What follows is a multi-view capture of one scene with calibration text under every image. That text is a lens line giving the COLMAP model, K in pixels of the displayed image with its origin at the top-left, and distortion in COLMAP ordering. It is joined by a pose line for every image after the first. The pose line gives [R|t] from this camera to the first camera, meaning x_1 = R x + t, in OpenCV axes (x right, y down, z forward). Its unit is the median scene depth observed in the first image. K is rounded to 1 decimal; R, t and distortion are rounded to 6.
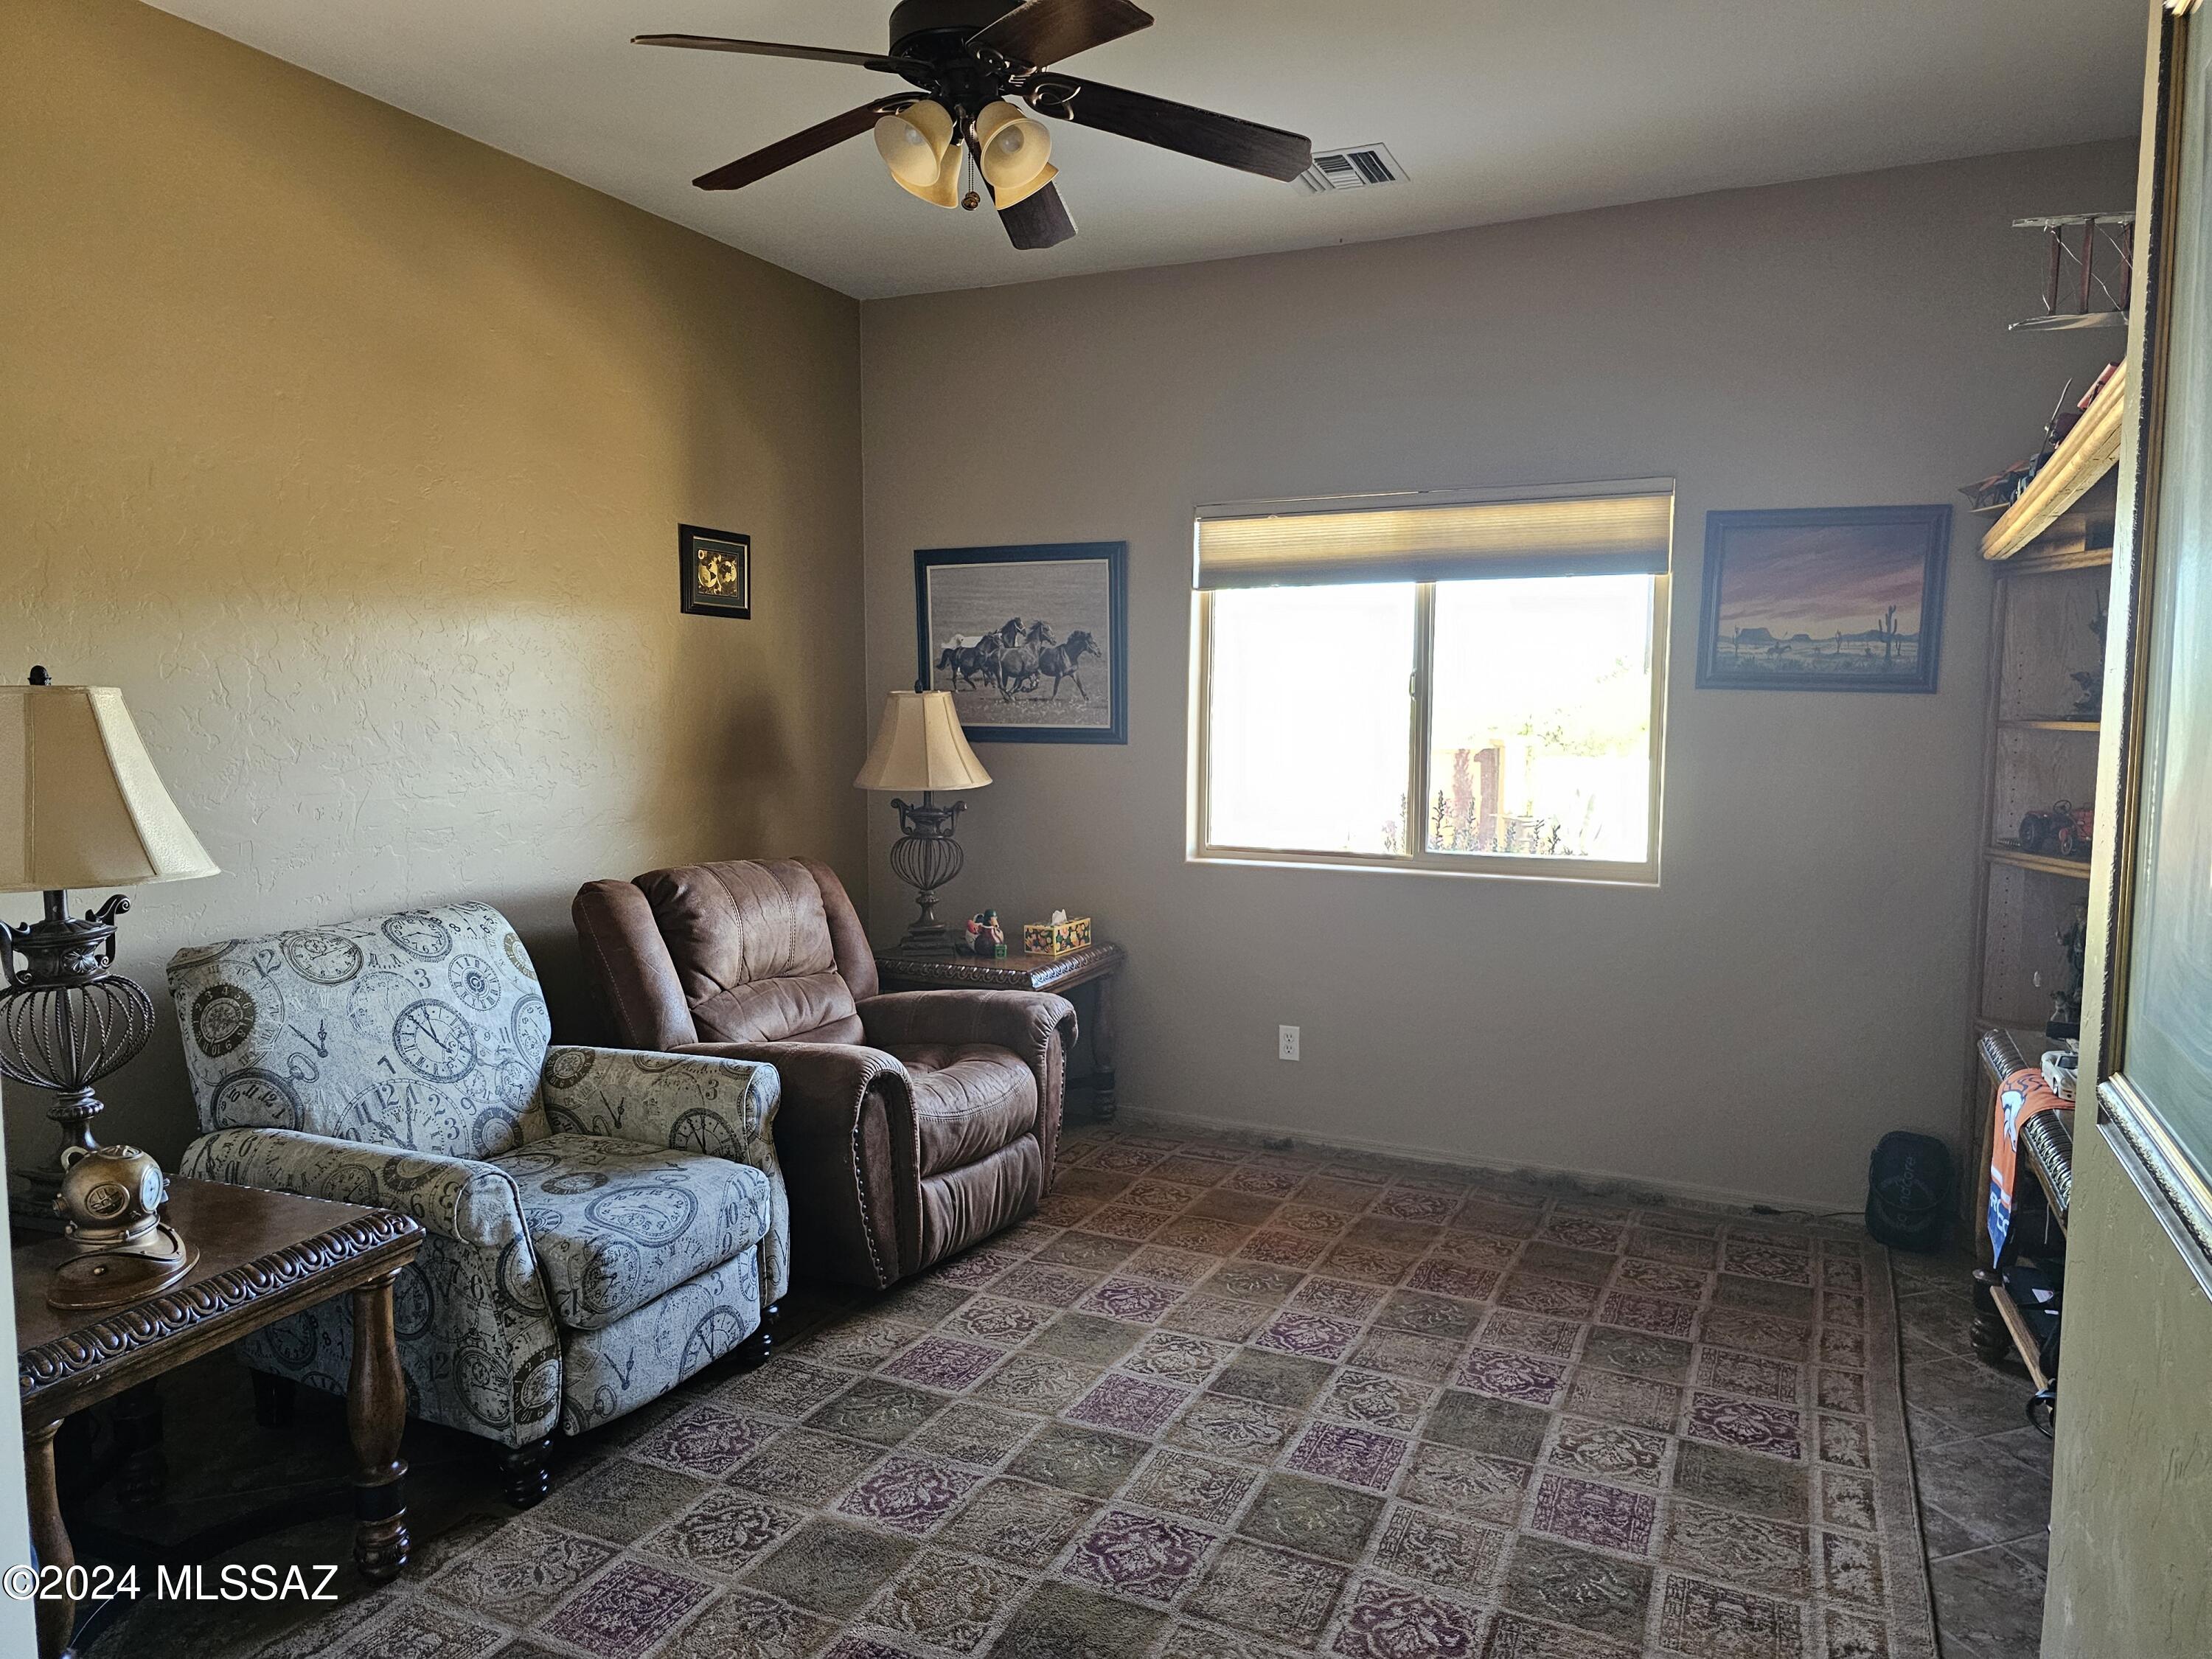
lens RADIAL K [[1500.0, 0, 1097.0], [0, 1500.0, 831.4], [0, 0, 1]] dist [0.052945, -0.002459]
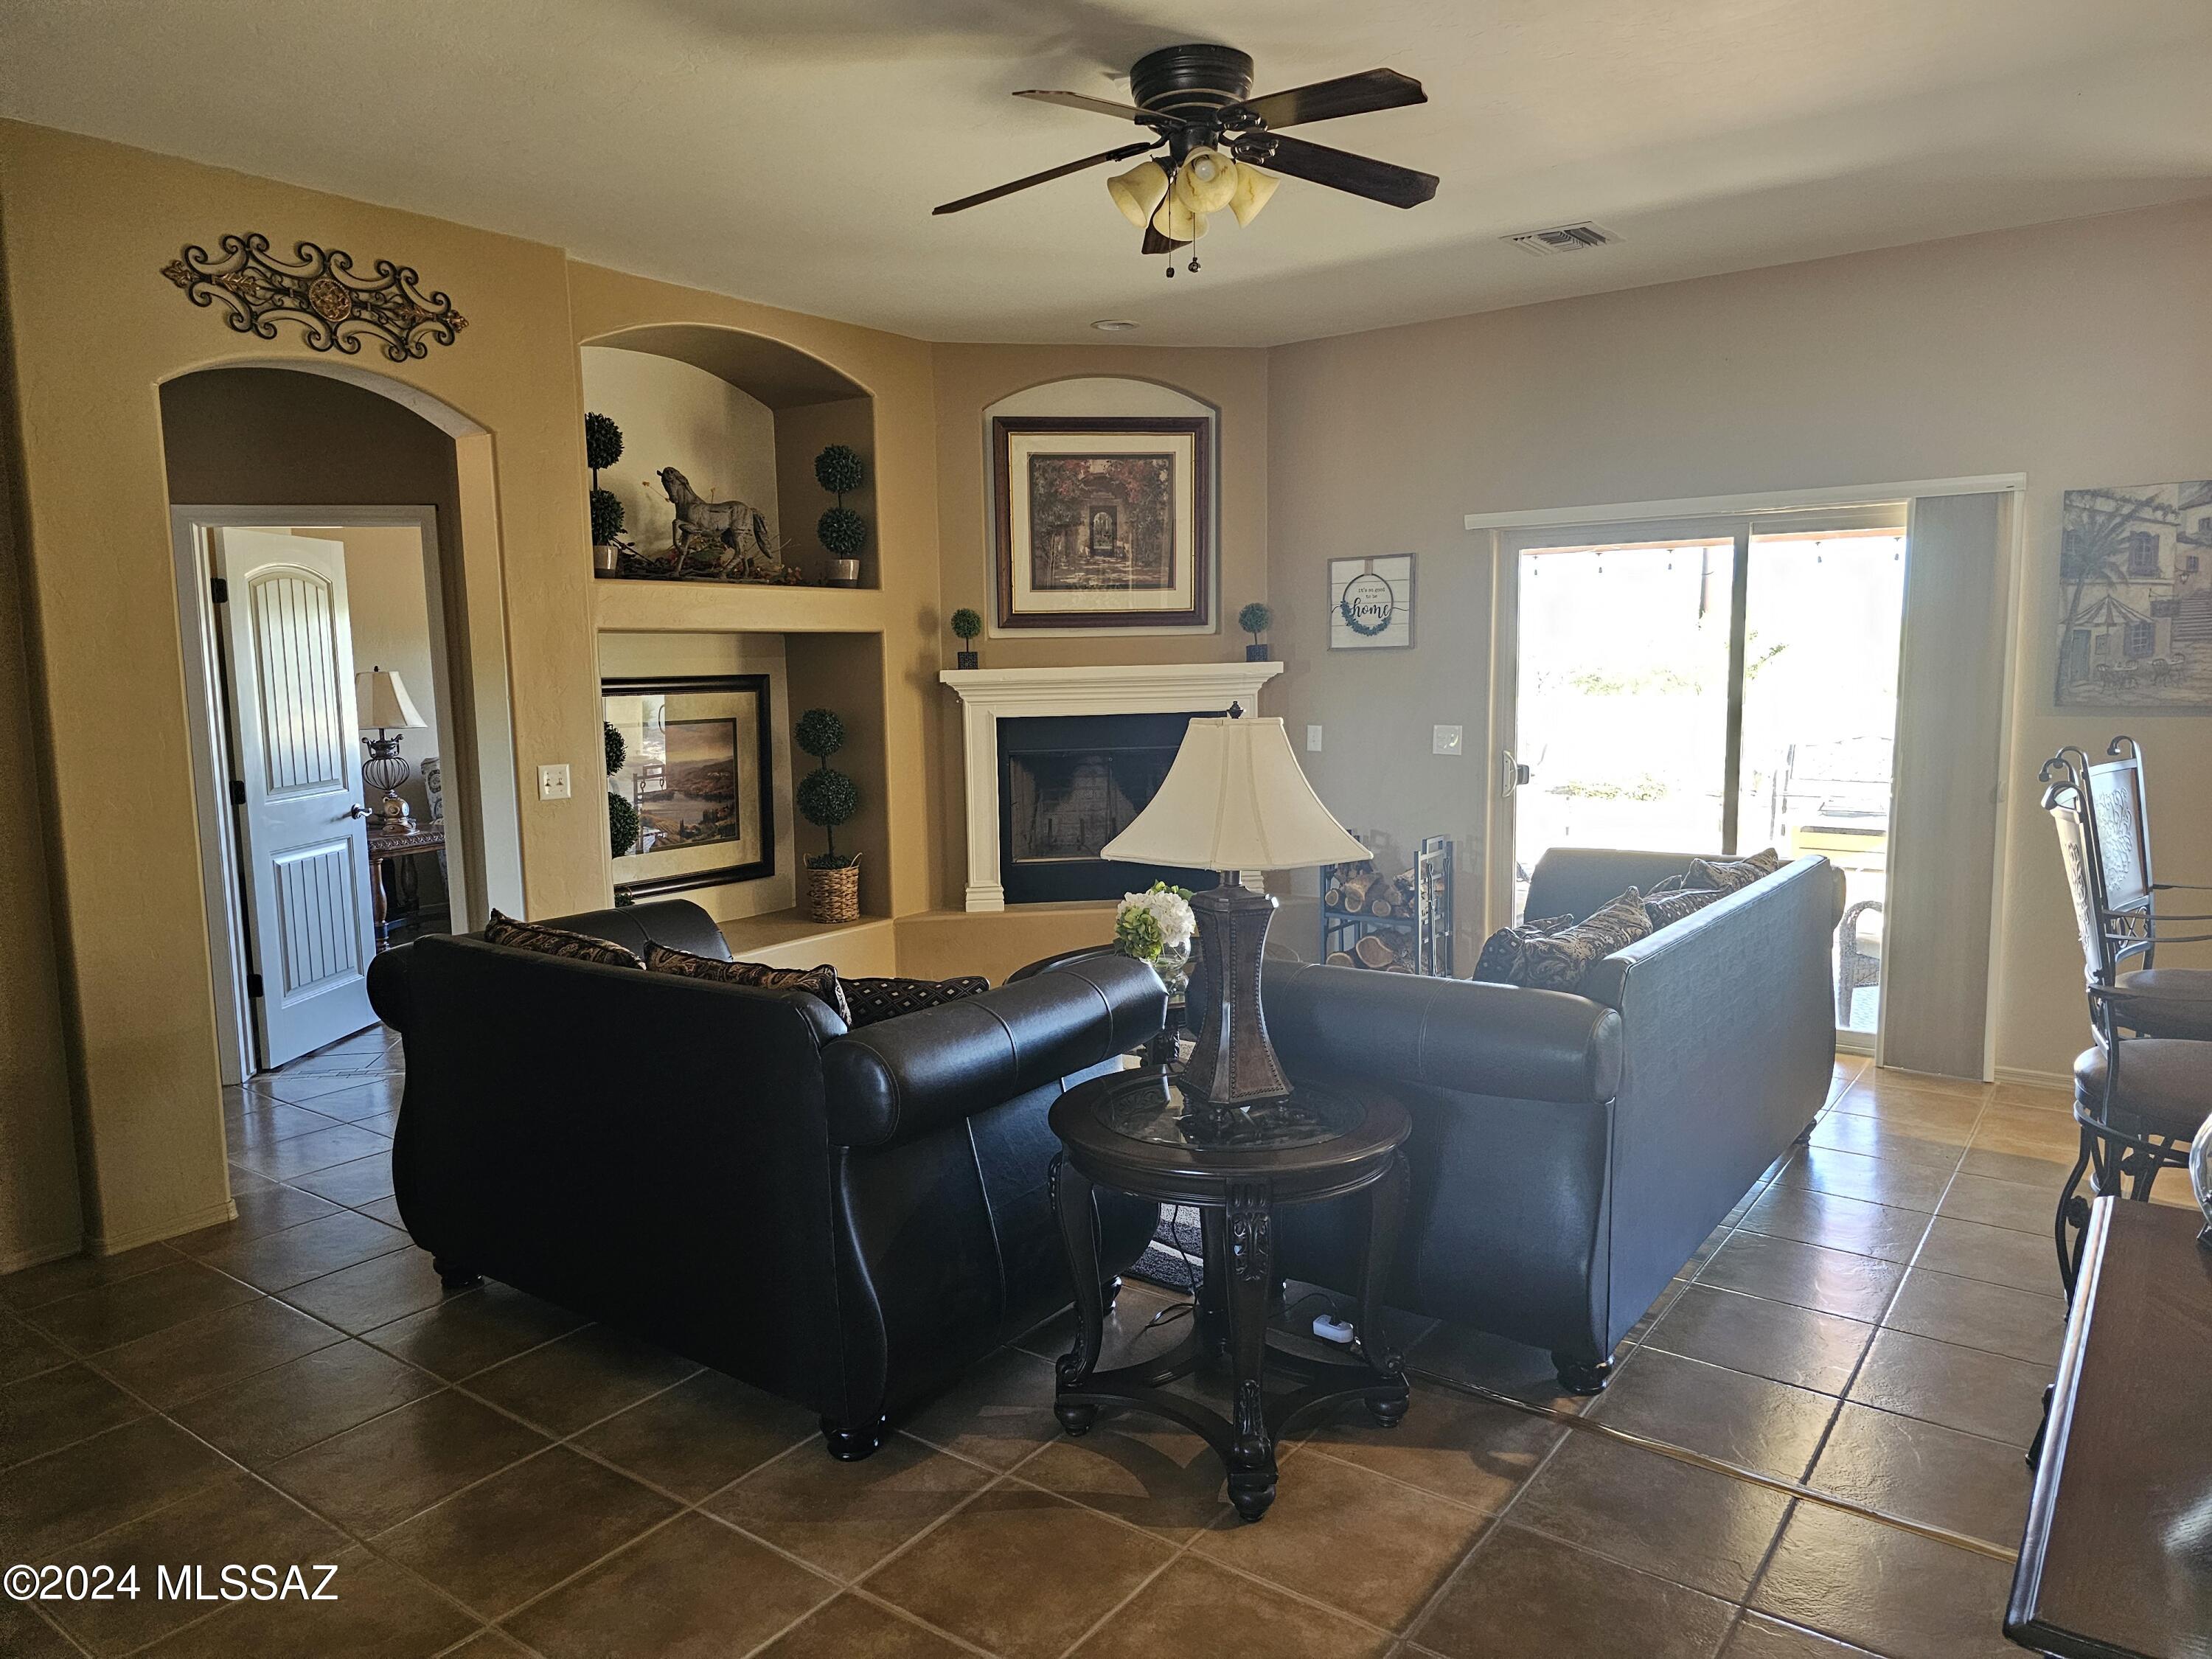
lens RADIAL K [[1500.0, 0, 1116.6], [0, 1500.0, 832.1], [0, 0, 1]] dist [0.052945, -0.002459]
pose [[0.982704, 0.007576, -0.185027, 1.578395], [-0.003761, 0.999773, 0.020958, 0.188672], [0.185144, -0.019899, 0.982510, -2.056542]]
